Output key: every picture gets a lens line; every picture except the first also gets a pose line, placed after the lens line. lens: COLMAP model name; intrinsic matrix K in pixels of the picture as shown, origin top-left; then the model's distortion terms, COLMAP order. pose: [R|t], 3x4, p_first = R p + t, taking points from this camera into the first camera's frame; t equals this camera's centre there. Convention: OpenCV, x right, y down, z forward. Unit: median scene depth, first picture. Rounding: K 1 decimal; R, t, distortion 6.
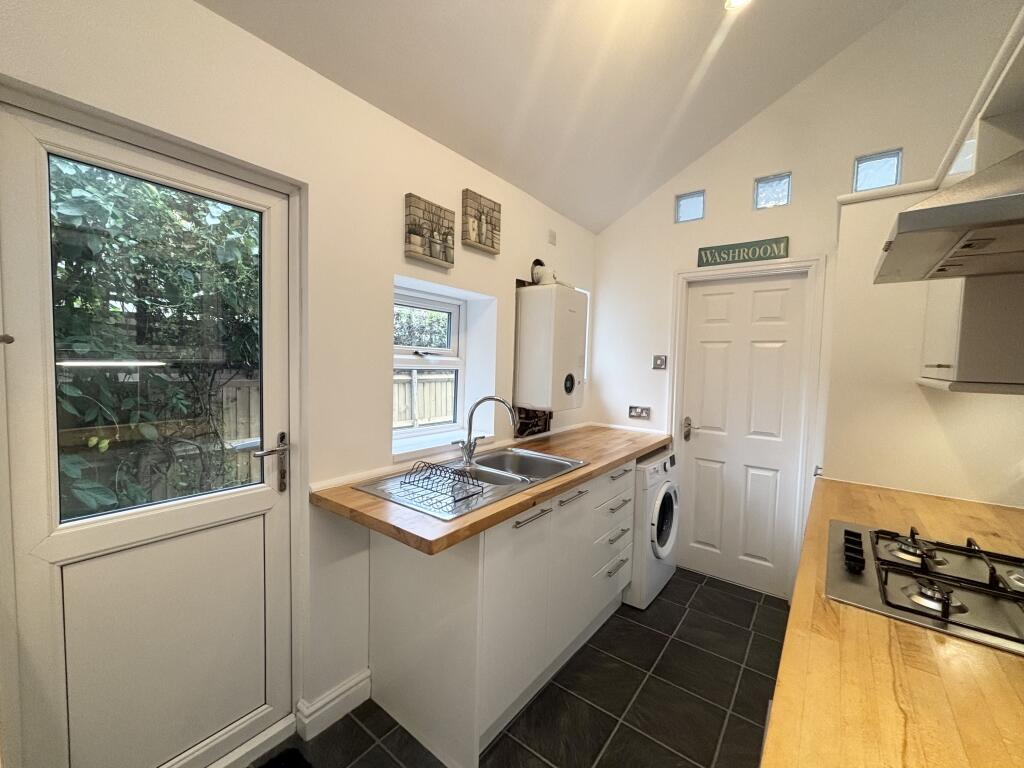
lens RADIAL K [[412.2, 0, 512.8], [0, 412.2, 385.7], [0, 0, 1]] dist [0.001638, -0.001638]
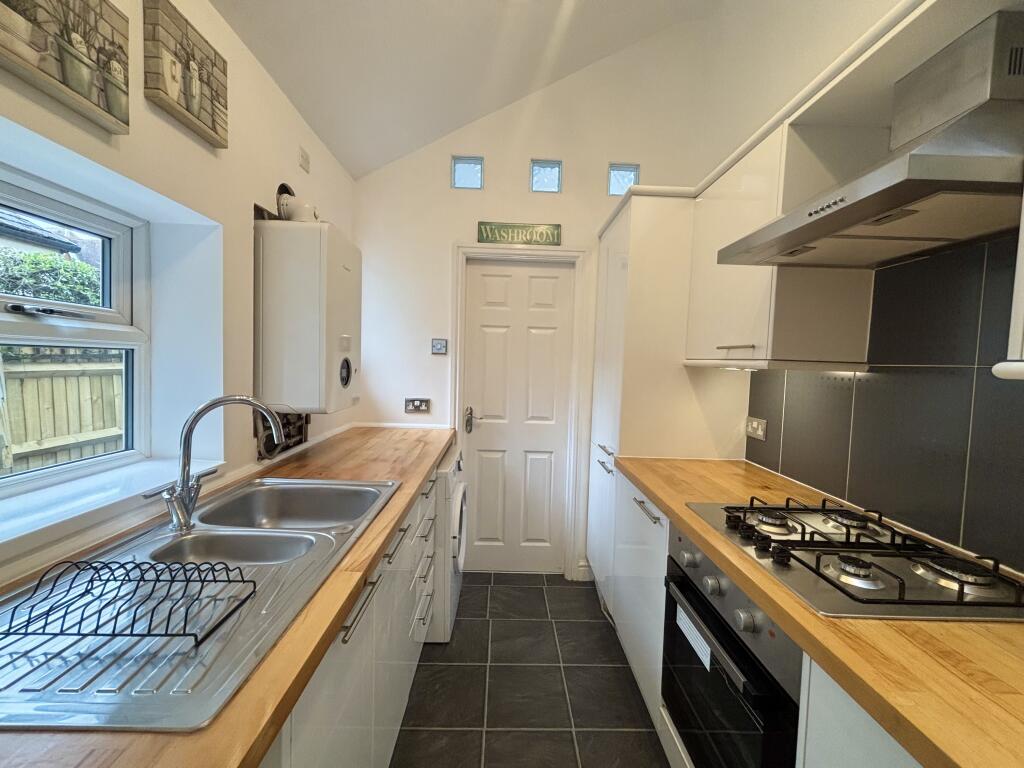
lens RADIAL K [[412.2, 0, 510.2], [0, 412.2, 383.4], [0, 0, 1]] dist [0.001638, -0.001638]
pose [[0.781571, -0.035644, 0.622798, -0.090628], [0.025673, 0.999358, 0.024977, 0.004150], [-0.623288, -0.003532, 0.781984, 0.293445]]
